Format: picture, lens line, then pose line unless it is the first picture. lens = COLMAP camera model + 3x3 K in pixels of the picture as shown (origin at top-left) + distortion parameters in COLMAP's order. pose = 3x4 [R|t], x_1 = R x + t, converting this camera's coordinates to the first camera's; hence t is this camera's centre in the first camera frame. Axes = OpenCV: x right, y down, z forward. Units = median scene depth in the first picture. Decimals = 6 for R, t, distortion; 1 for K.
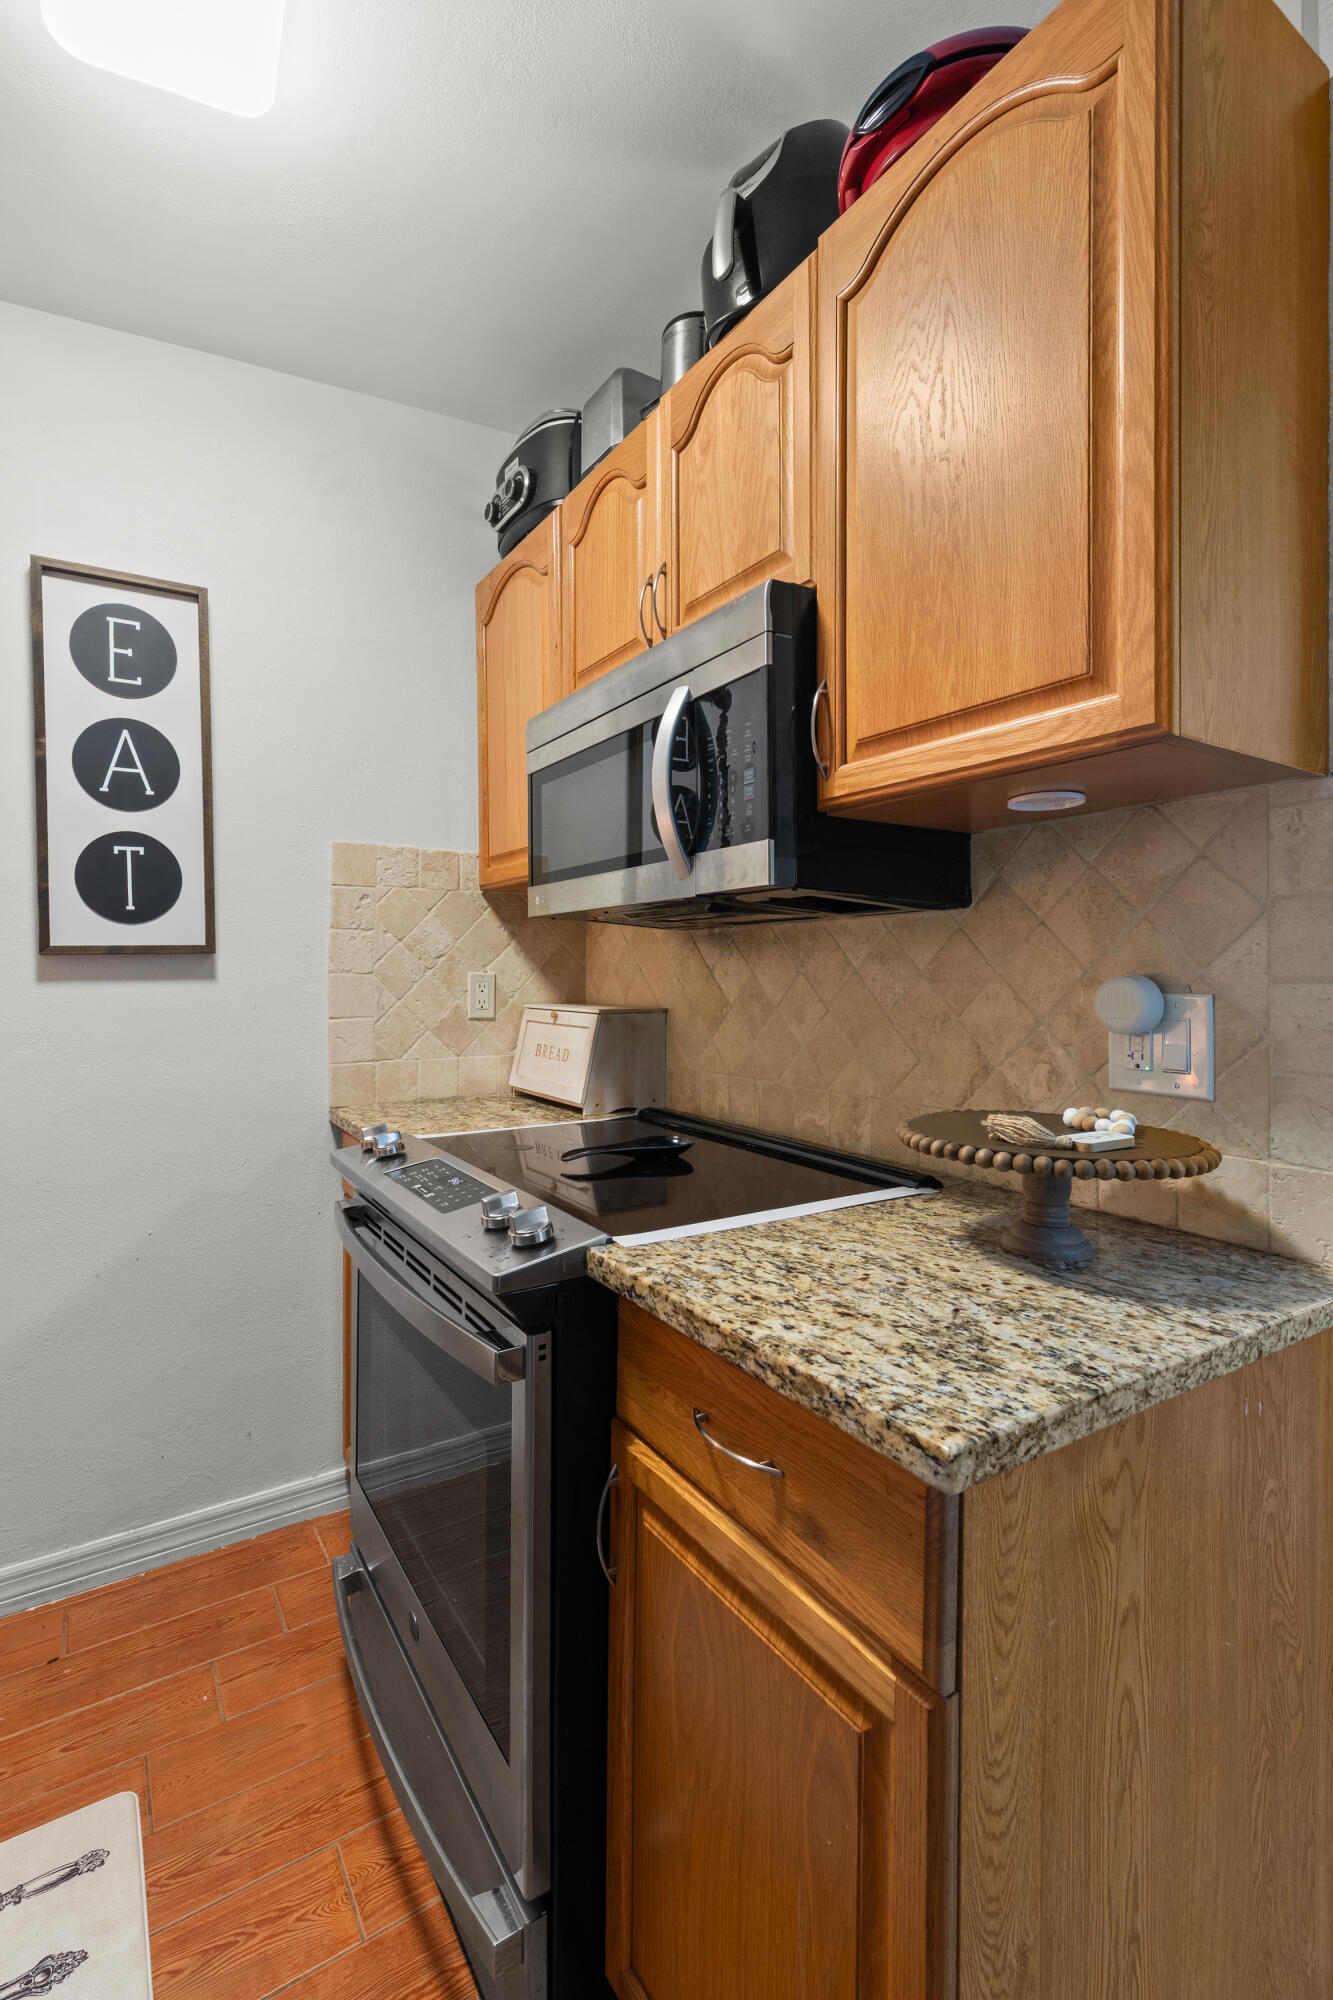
lens RADIAL K [[894.6, 0, 663.5], [0, 894.6, 966.6], [0, 0, 1]] dist [-0.001572, 0.000174]
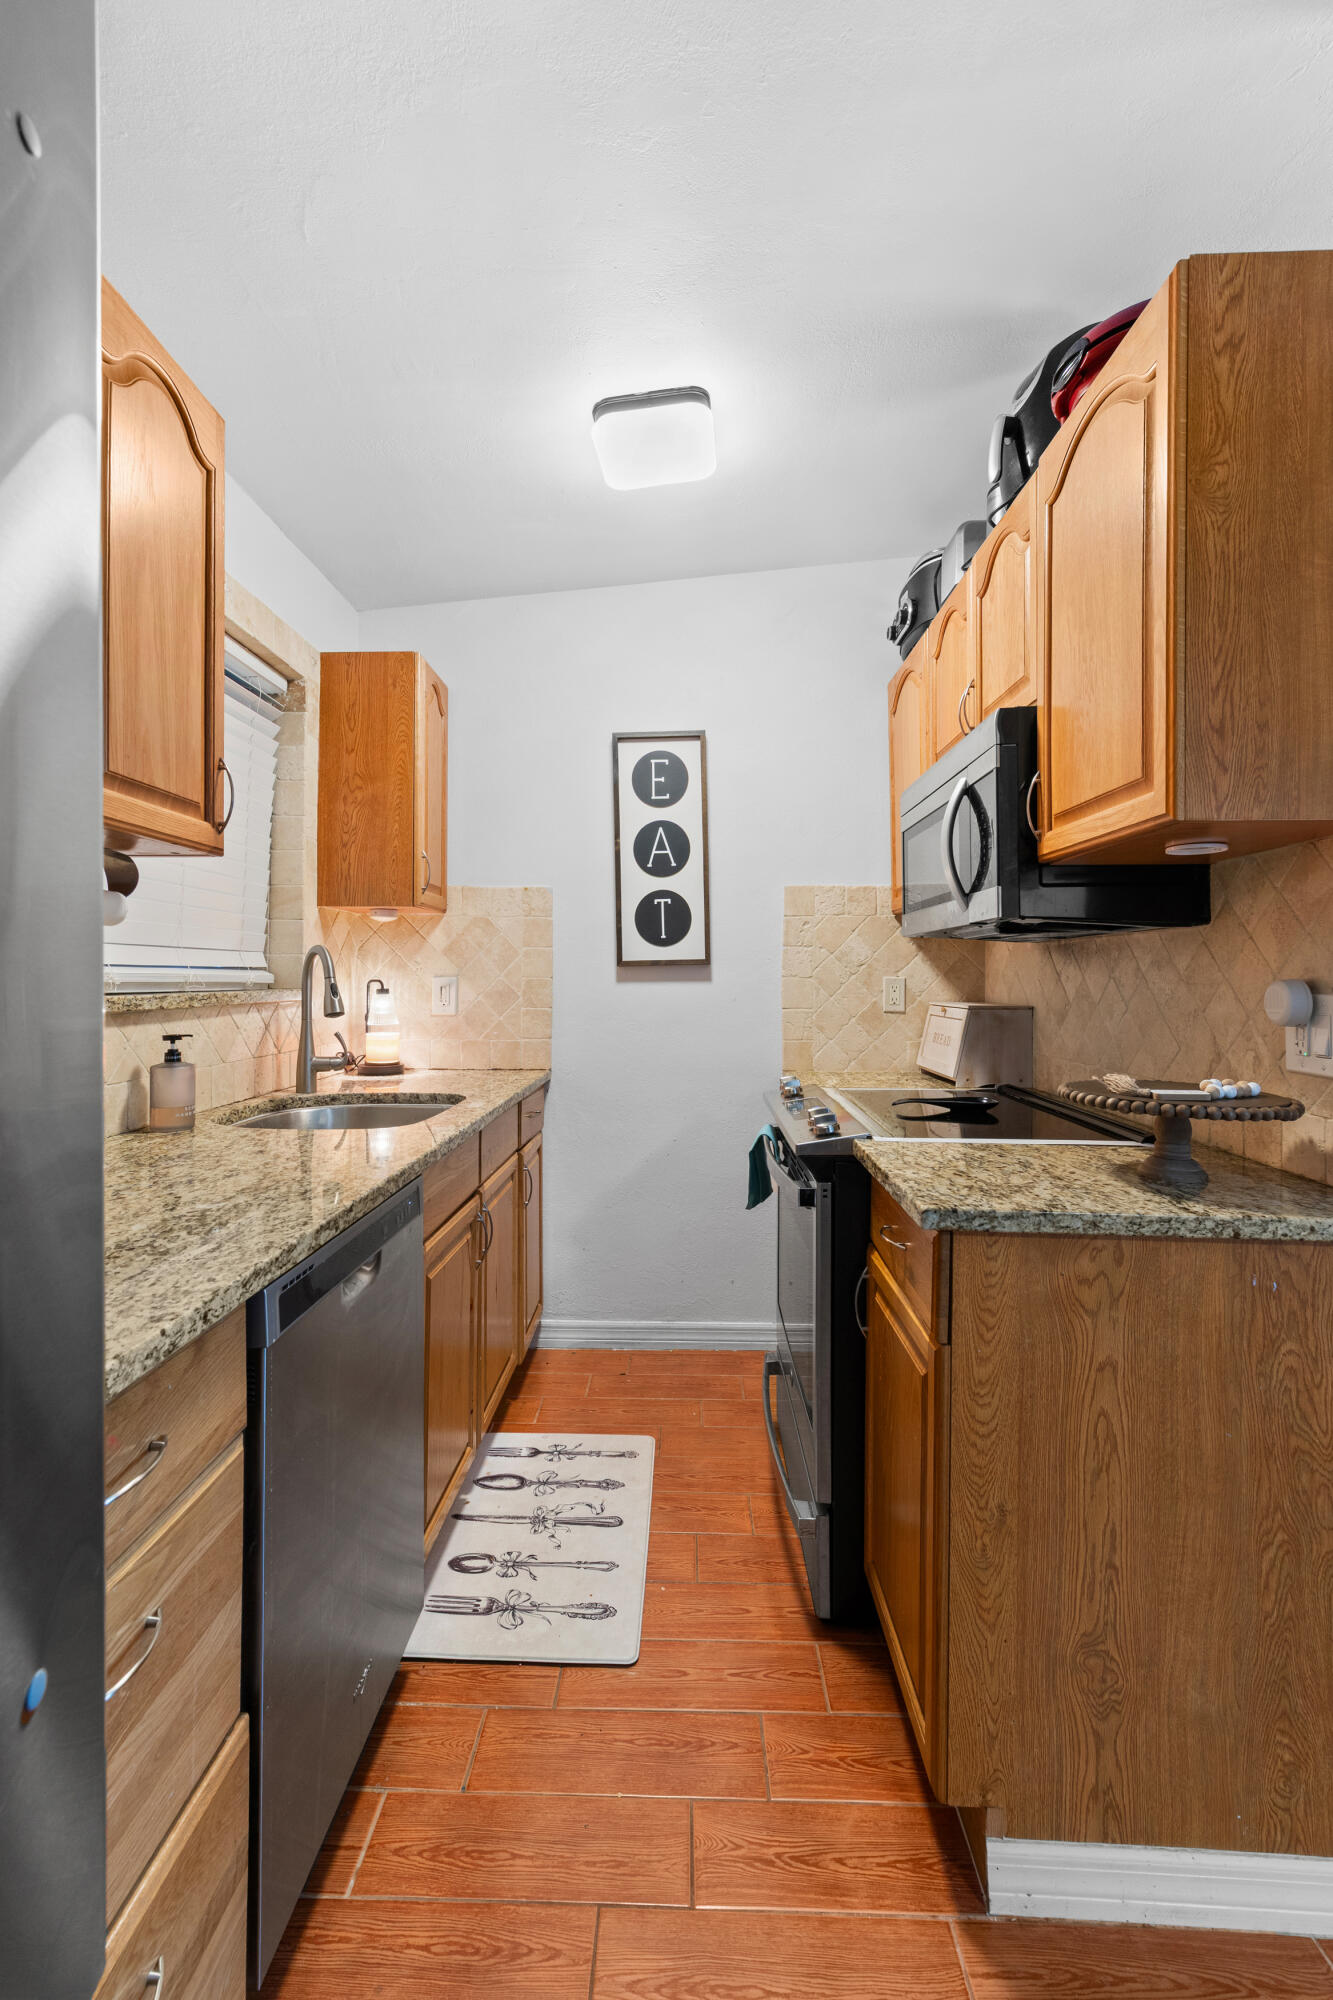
lens RADIAL K [[879.5, 0, 664.9], [0, 879.5, 969.5], [0, 0, 1]] dist [0.010559, -0.000467]
pose [[0.826674, -0.004266, -0.562666, 0.316402], [0.003495, 0.999991, -0.002447, -0.002659], [0.562671, 0.000057, 0.826681, -0.331683]]
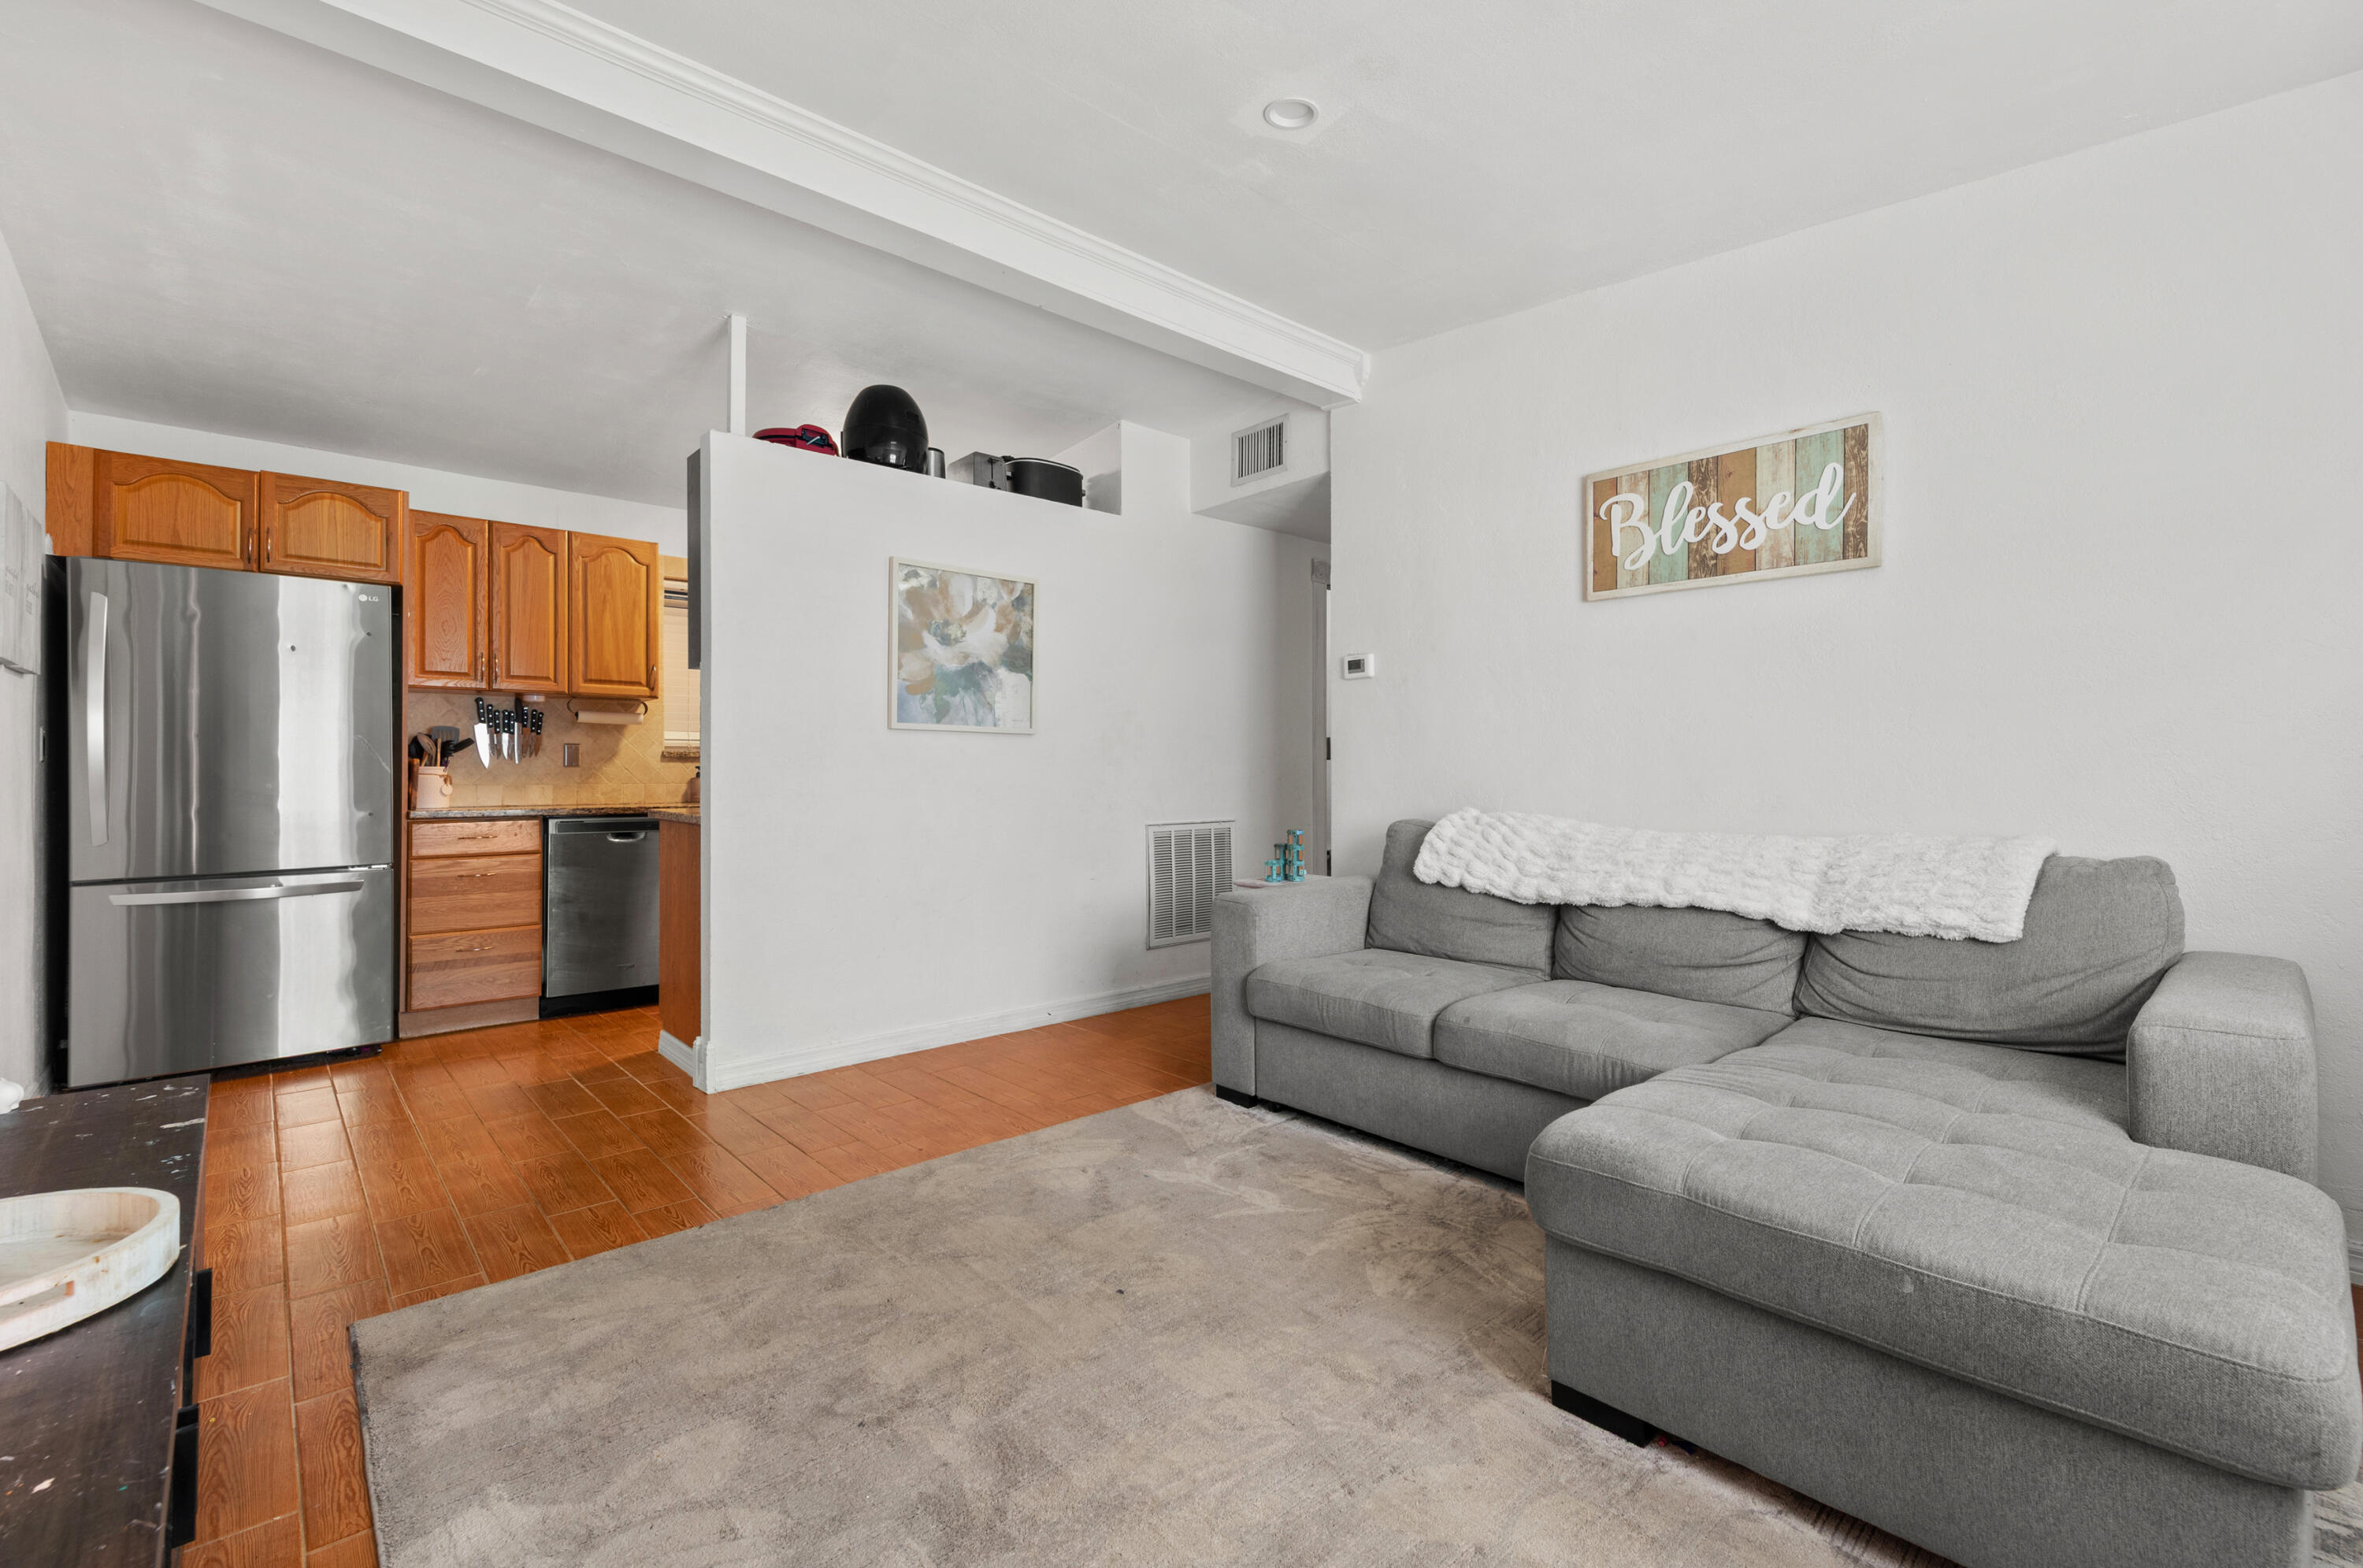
lens RADIAL K [[1015.6, 0, 1194.1], [0, 1015.6, 770.2], [0, 0, 1]] dist [0.001091, 0.000059]
pose [[0.176419, -0.007809, -0.984284, 2.498917], [0.013726, 0.999891, -0.005472, 0.115848], [0.984219, -0.012545, 0.176507, 1.104947]]
